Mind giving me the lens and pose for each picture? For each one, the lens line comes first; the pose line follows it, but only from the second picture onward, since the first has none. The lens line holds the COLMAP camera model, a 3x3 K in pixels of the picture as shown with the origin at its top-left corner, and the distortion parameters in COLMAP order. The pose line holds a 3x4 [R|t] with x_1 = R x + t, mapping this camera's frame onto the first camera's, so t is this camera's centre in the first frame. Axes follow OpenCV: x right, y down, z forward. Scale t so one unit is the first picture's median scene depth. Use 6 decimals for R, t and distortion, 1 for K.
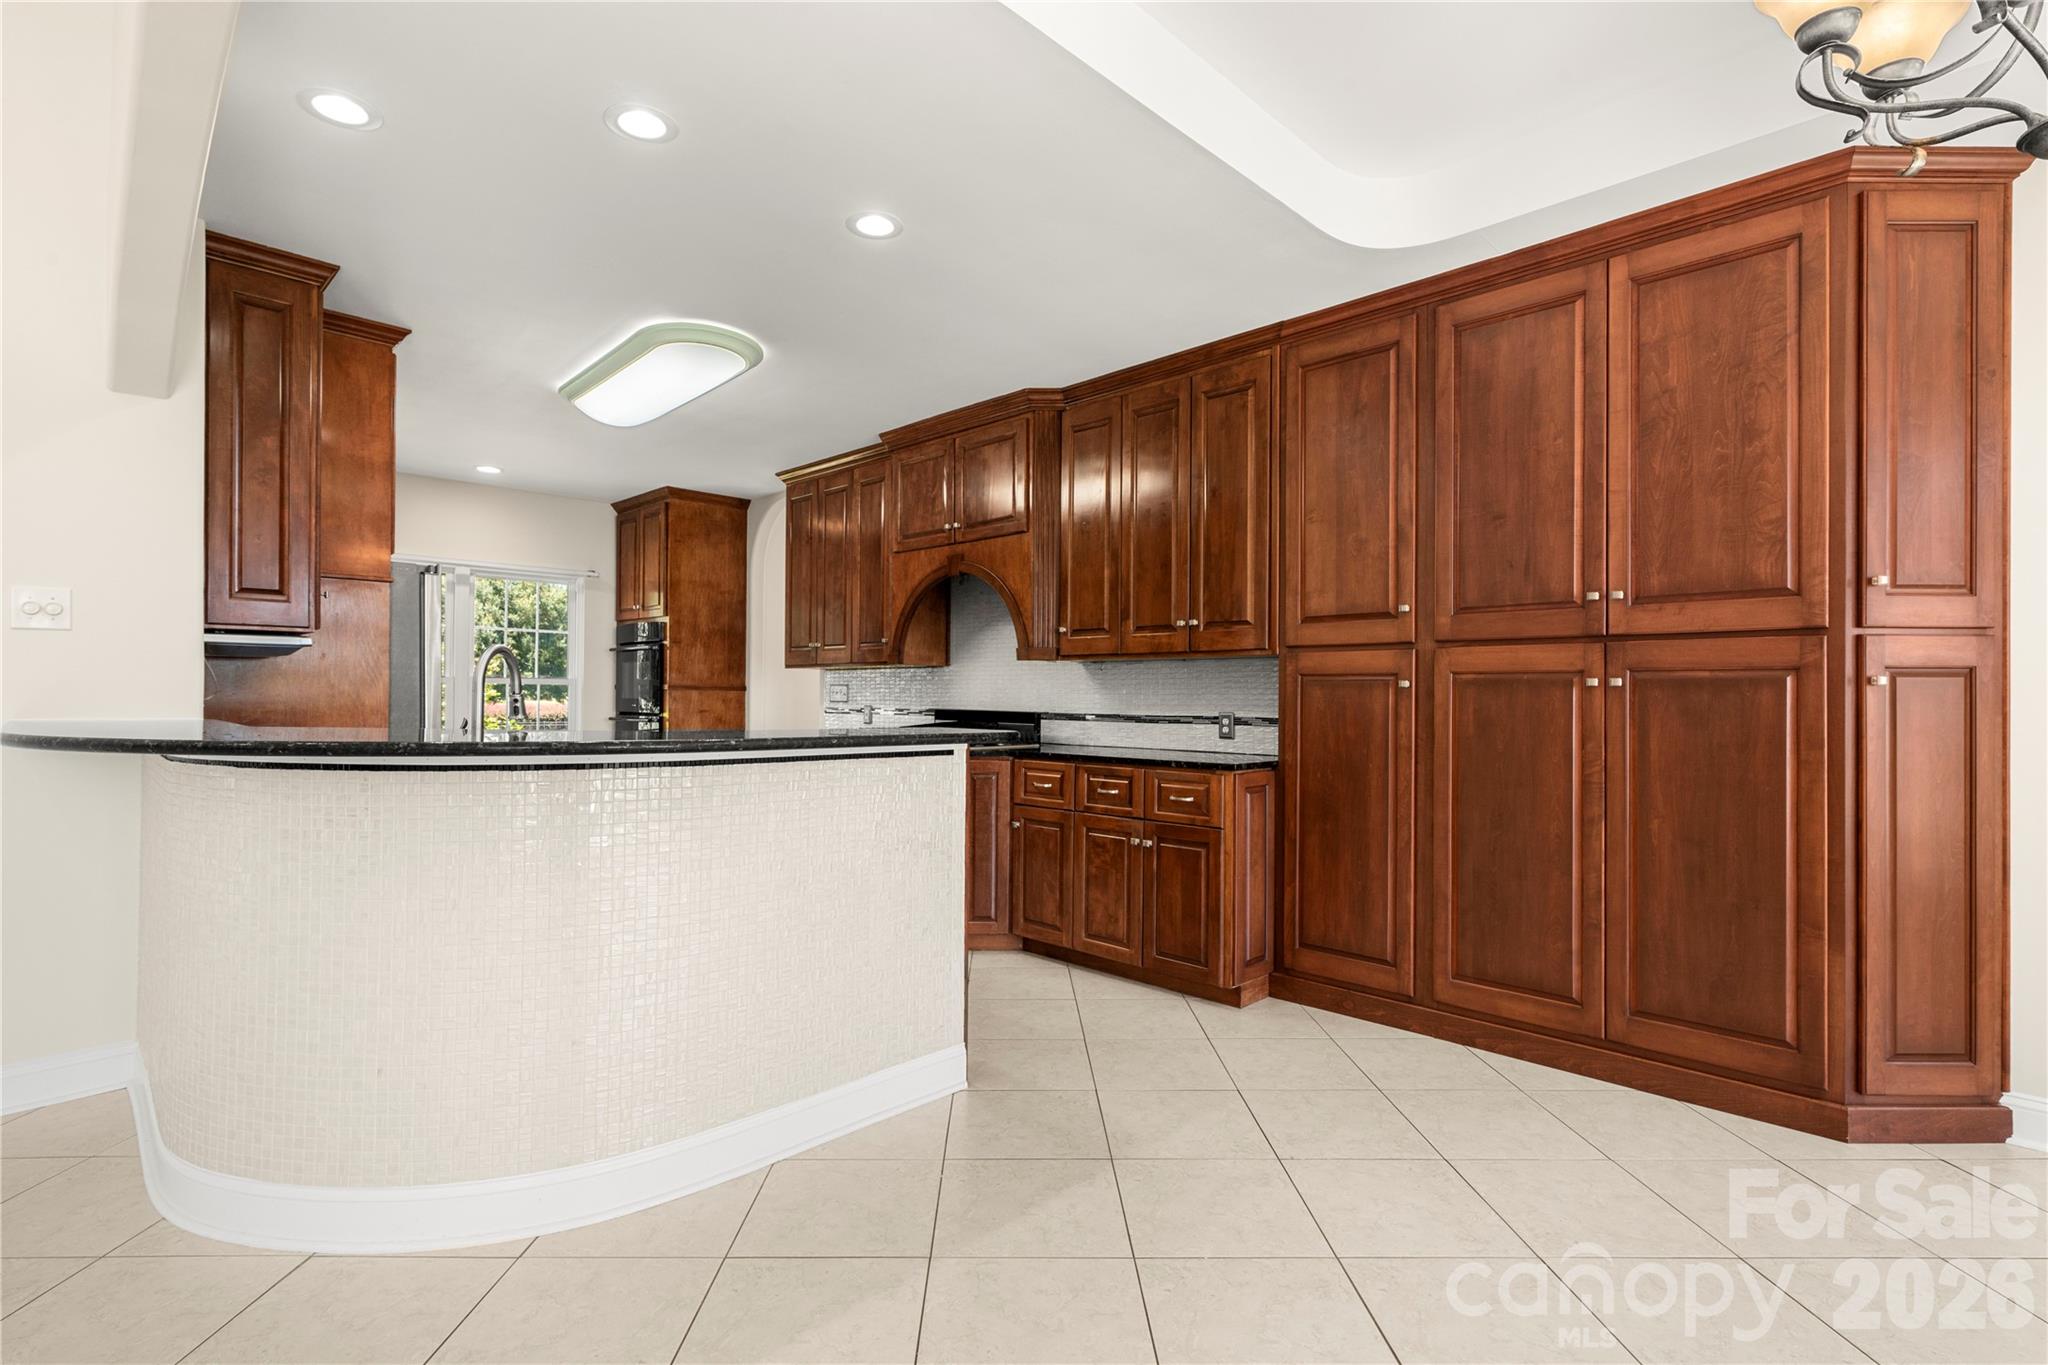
lens RADIAL K [[947.2, 0, 1027.6], [0, 947.2, 684.1], [0, 0, 1]] dist [-0.002200, -0.000464]
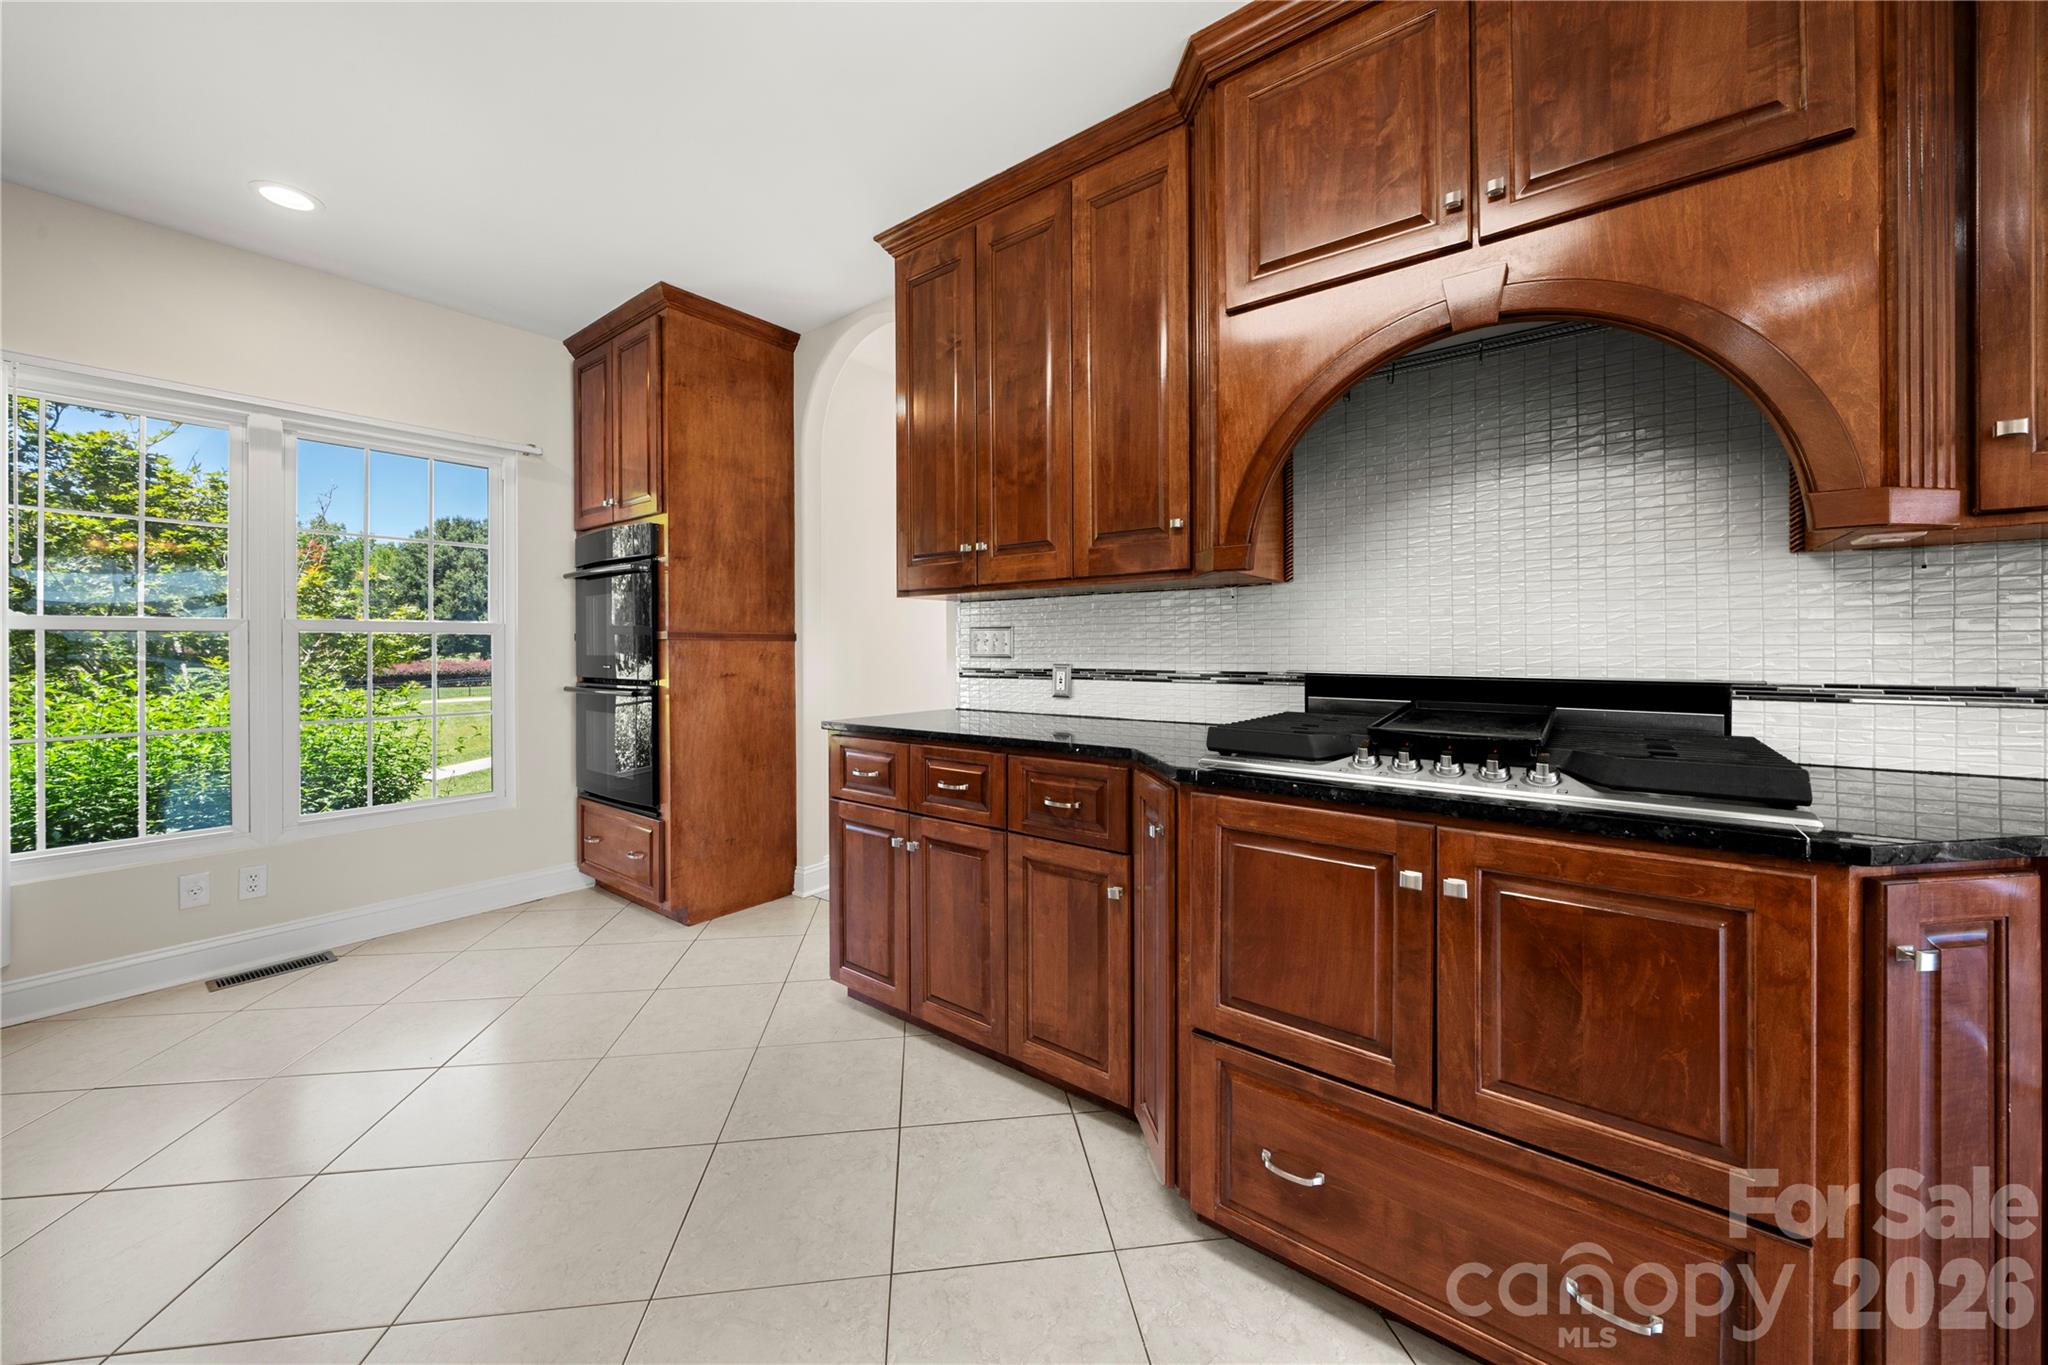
lens RADIAL K [[732.0, 0, 1027.8], [0, 732.0, 649.9], [0, 0, 1]] dist [-0.008853, 0.000037]
pose [[0.993560, -0.012622, 0.112602, -0.379279], [0.010531, 0.999761, 0.019149, 0.010259], [-0.112817, -0.017840, 0.993456, 0.952915]]
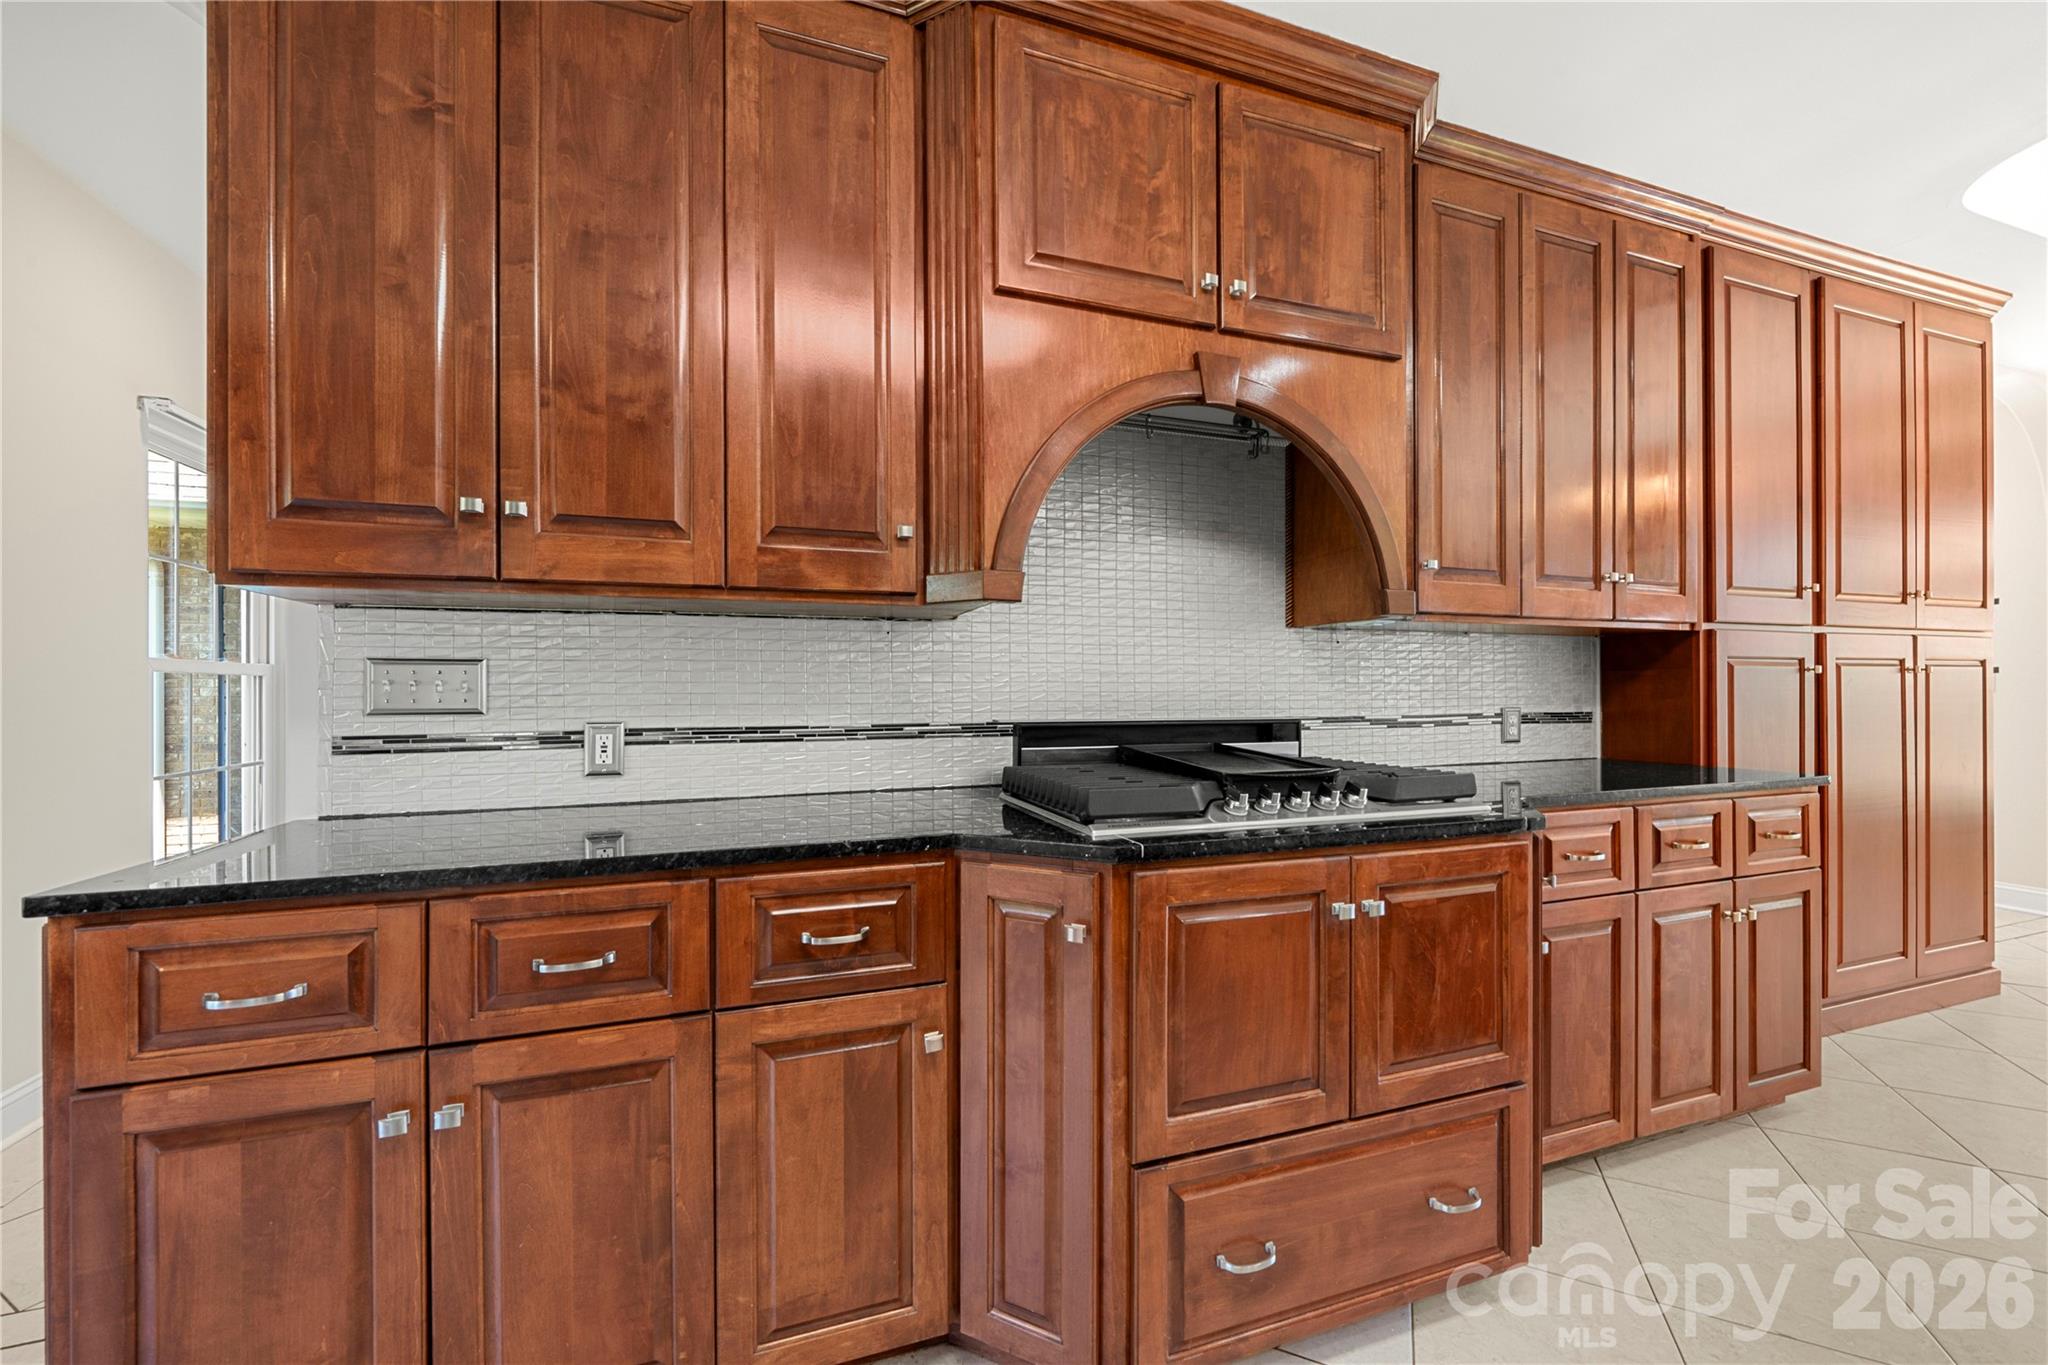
lens RADIAL K [[766.2, 0, 1022.2], [0, 766.2, 692.0], [0, 0, 1]] dist [-0.007582, 0.000191]
pose [[0.458080, -0.011829, 0.888832, -0.552169], [-0.004097, 0.999873, 0.015418, 0.011611], [-0.888902, -0.010704, 0.457973, 1.205472]]
